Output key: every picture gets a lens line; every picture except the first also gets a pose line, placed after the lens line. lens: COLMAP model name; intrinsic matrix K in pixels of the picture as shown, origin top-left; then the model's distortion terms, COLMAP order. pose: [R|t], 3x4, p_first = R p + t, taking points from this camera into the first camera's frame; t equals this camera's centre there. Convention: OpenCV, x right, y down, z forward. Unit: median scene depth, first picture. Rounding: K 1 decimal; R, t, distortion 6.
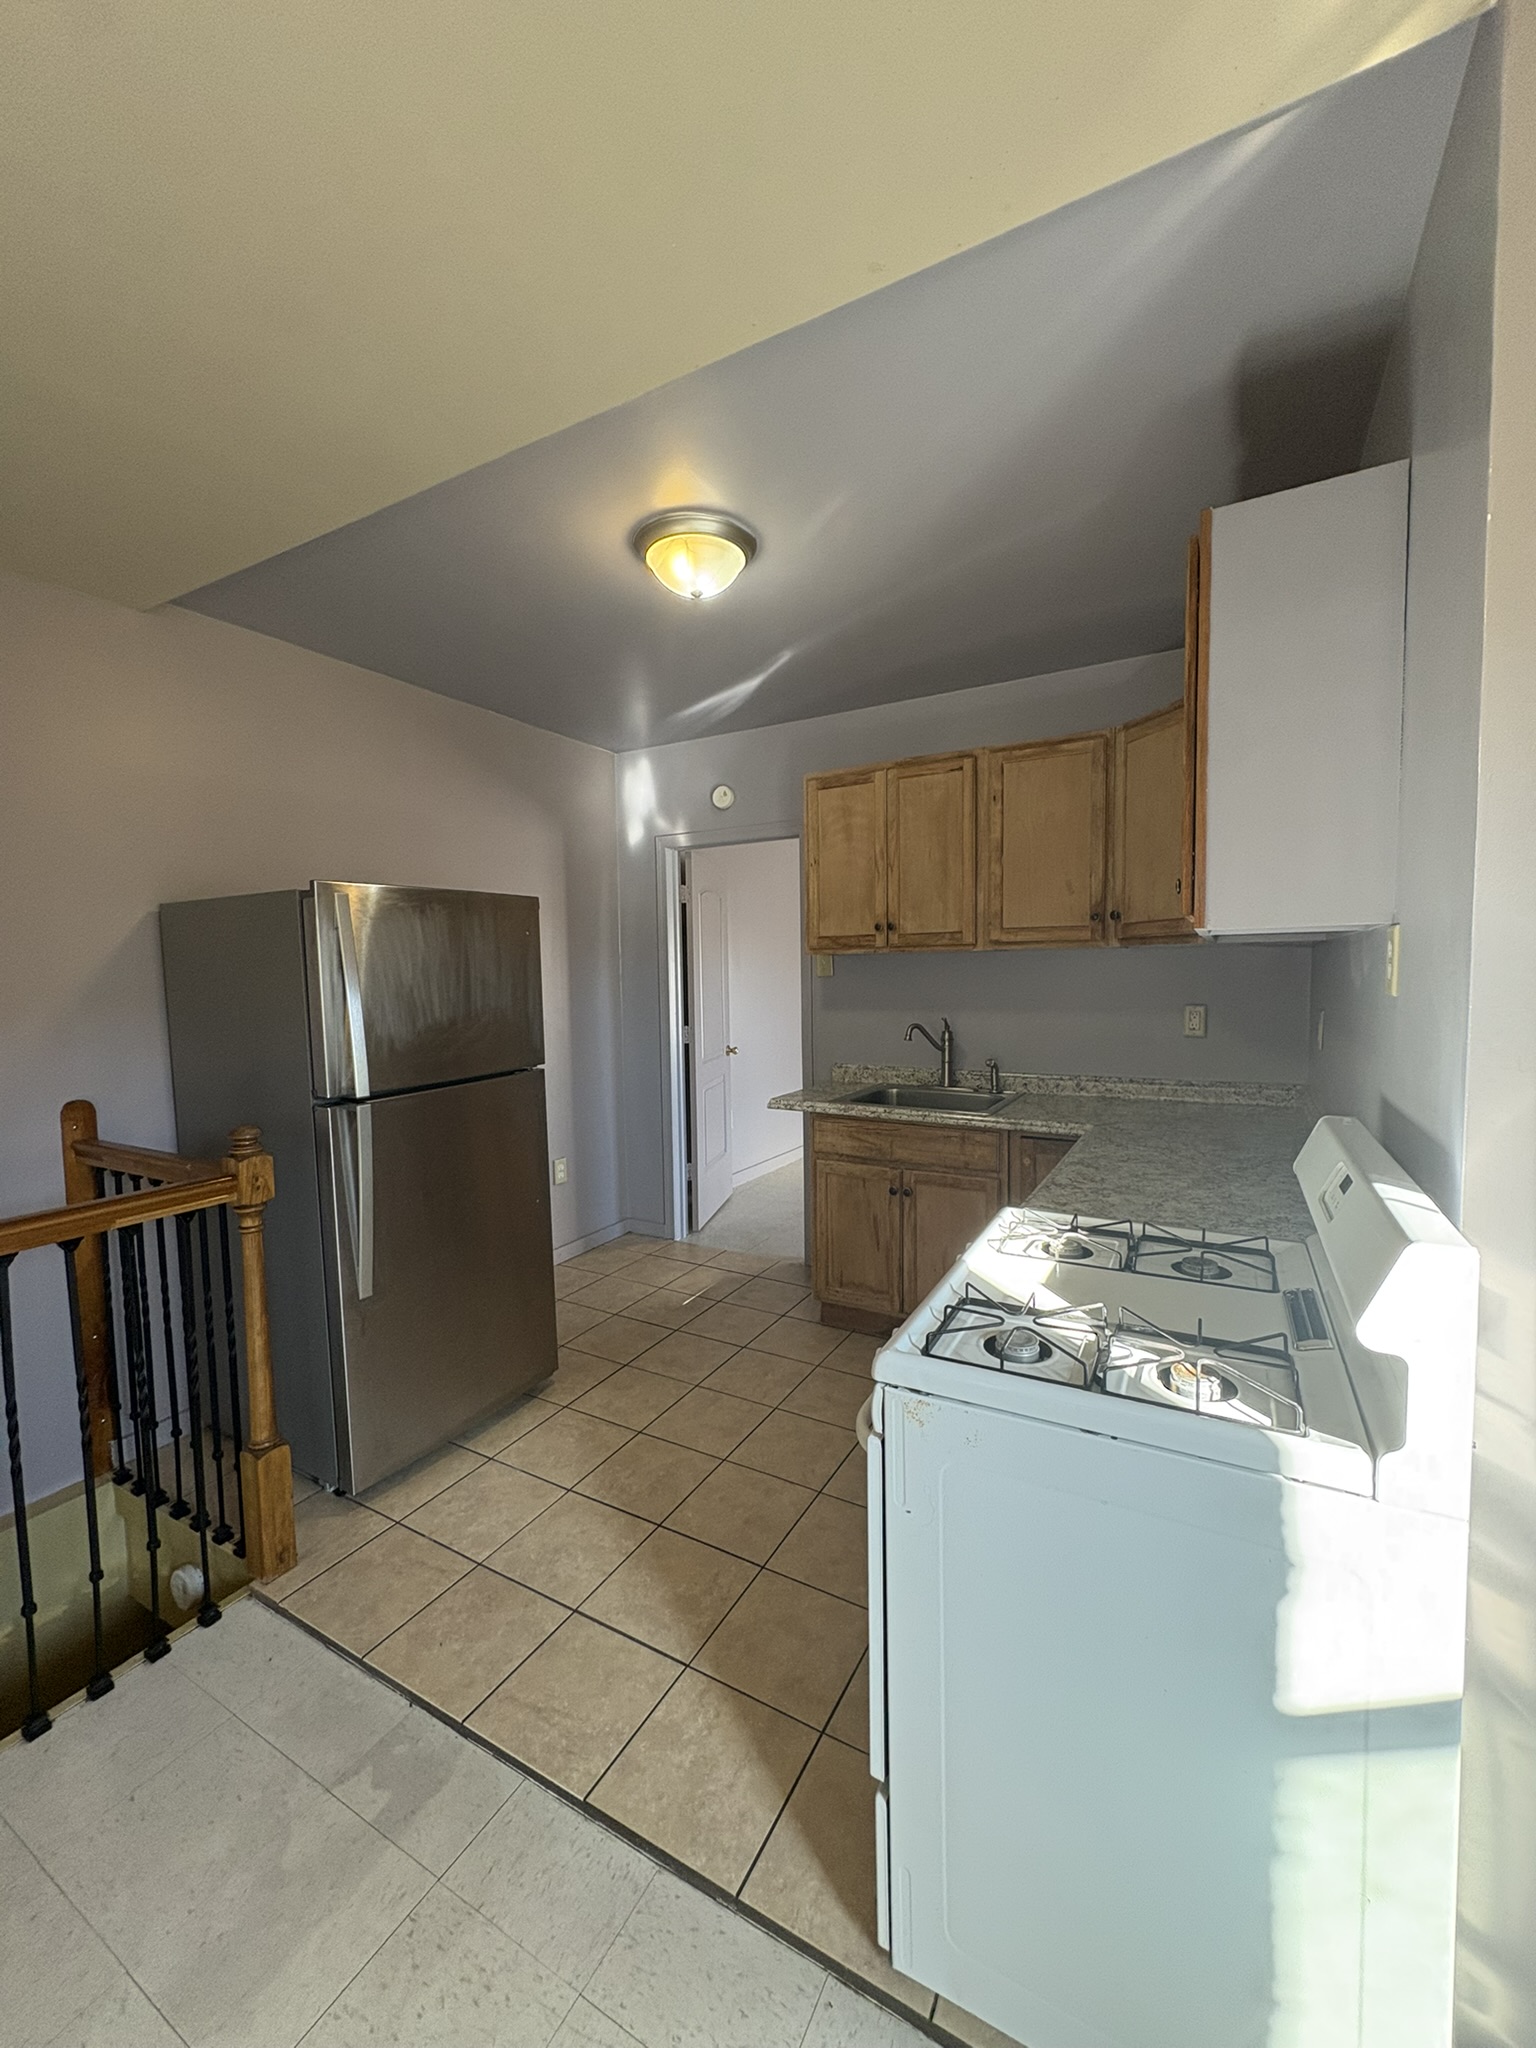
lens RADIAL K [[809.0, 0, 766.9], [0, 809.0, 1022.2], [0, 0, 1]] dist [-0.000686, -0.000279]
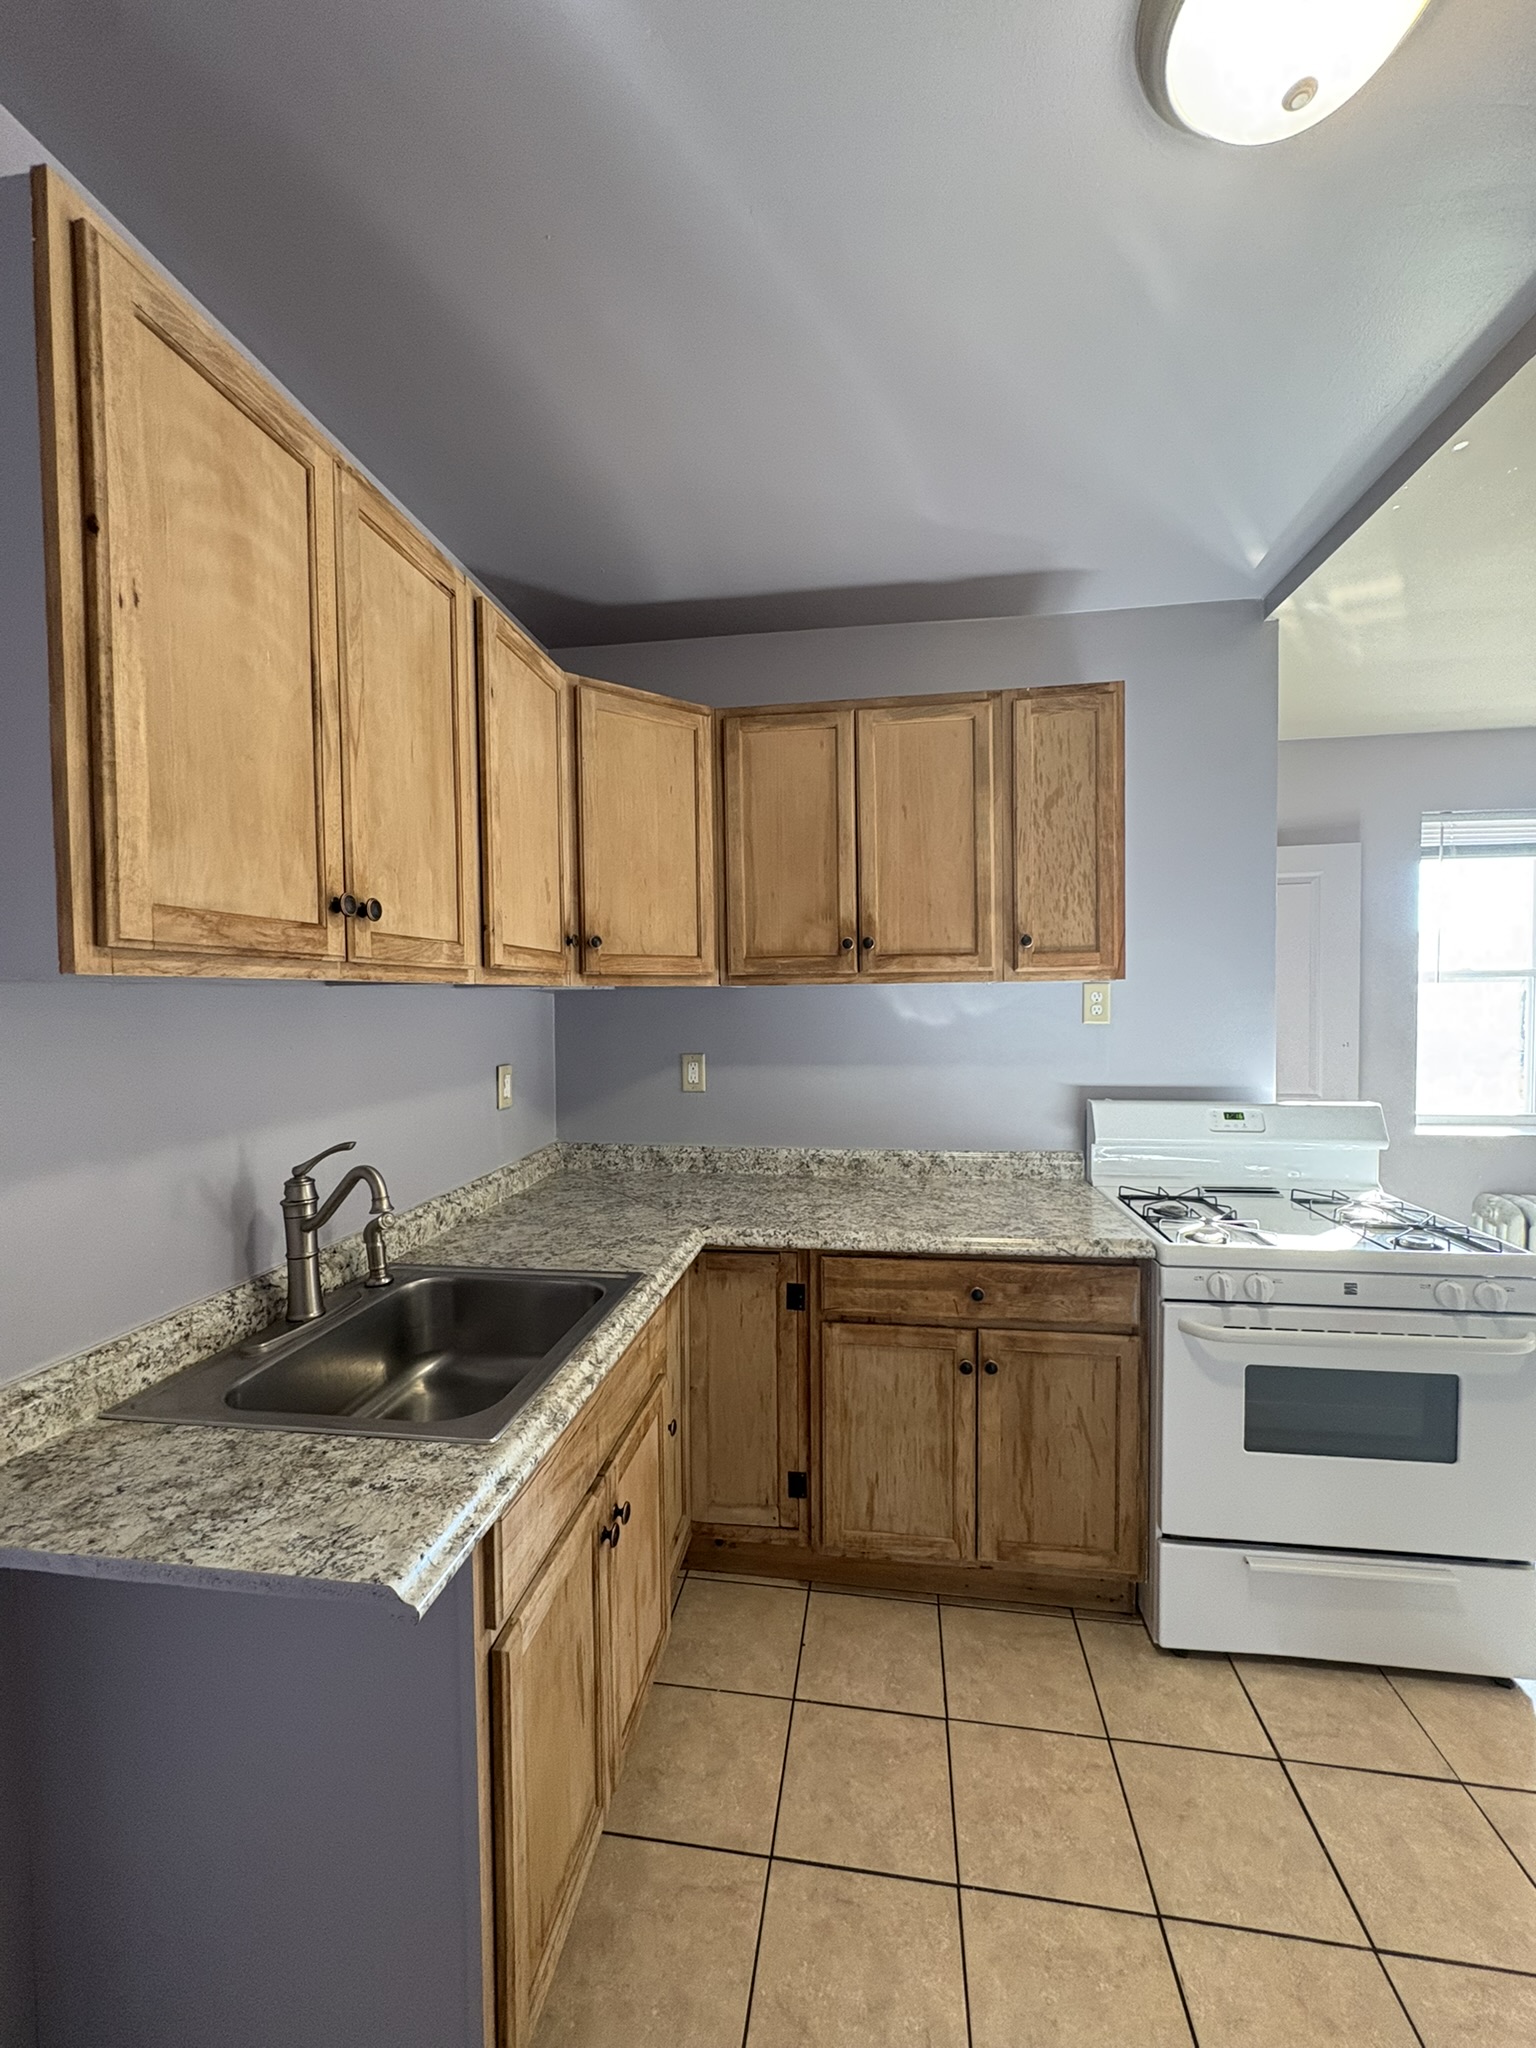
lens RADIAL K [[809.0, 0, 772.2], [0, 809.0, 1021.3], [0, 0, 1]] dist [-0.000686, -0.000279]
pose [[-0.365403, -0.007696, 0.930818, -0.267358], [0.082504, 0.995763, 0.040621, -0.072305], [-0.927186, 0.091639, -0.363219, 1.029320]]
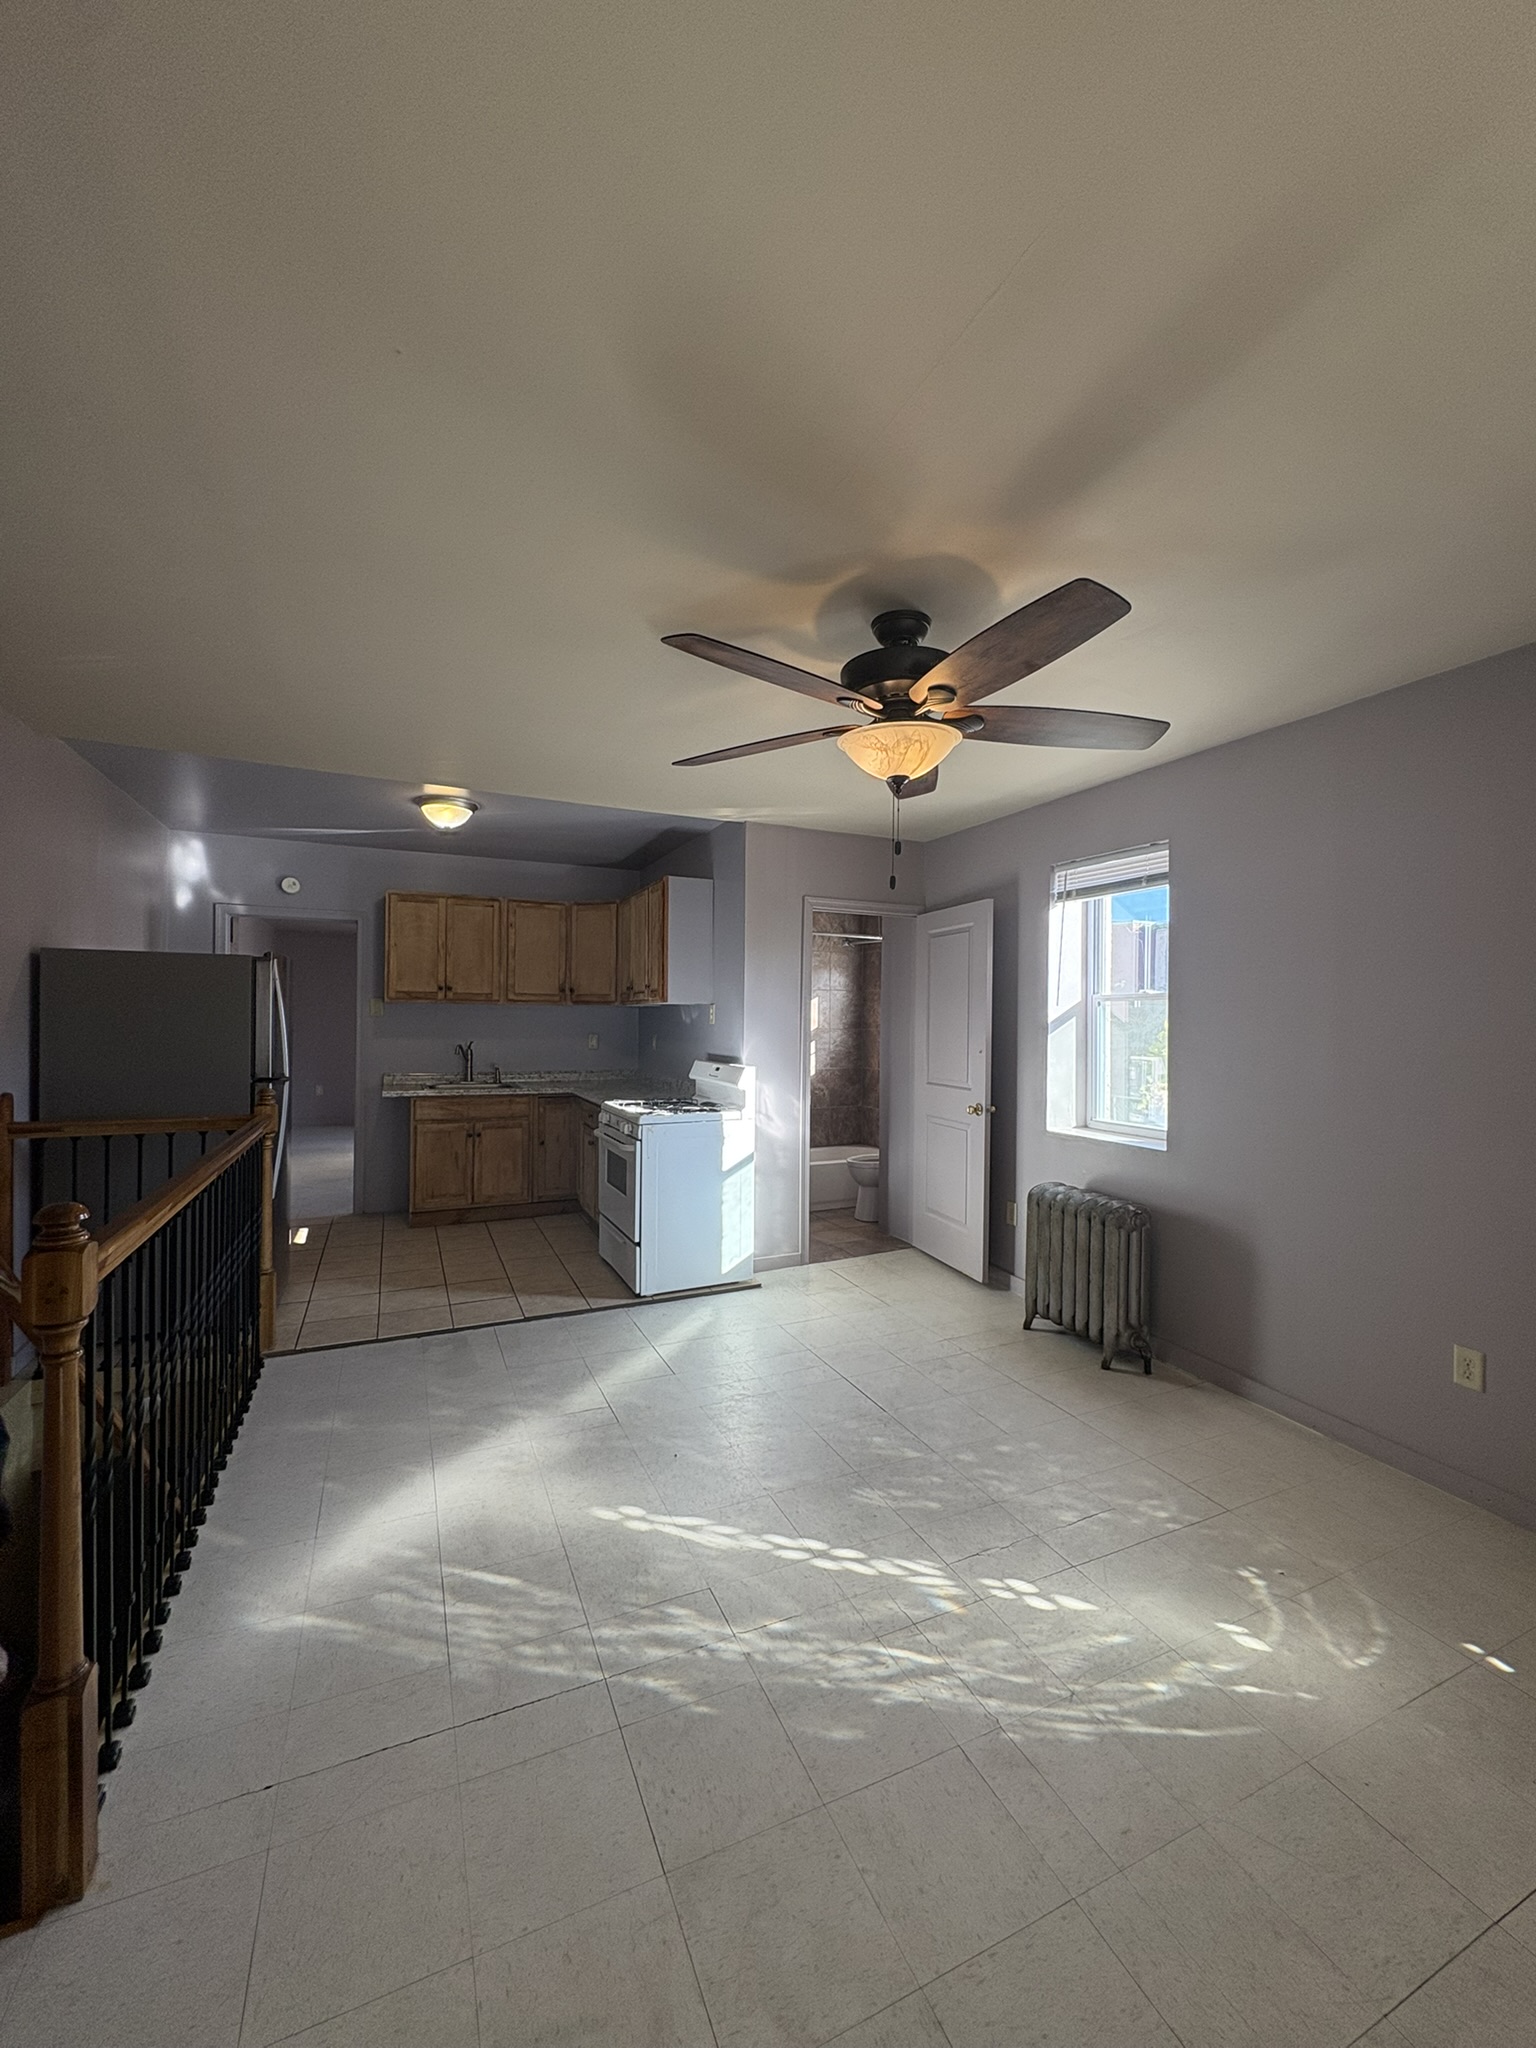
lens RADIAL K [[809.0, 0, 769.1], [0, 809.0, 1025.0], [0, 0, 1]] dist [-0.000686, -0.000279]
pose [[0.582886, 0.015920, 0.812398, -0.907211], [0.035533, 0.998352, -0.045059, 0.067053], [-0.811777, 0.055131, 0.581360, -0.594771]]
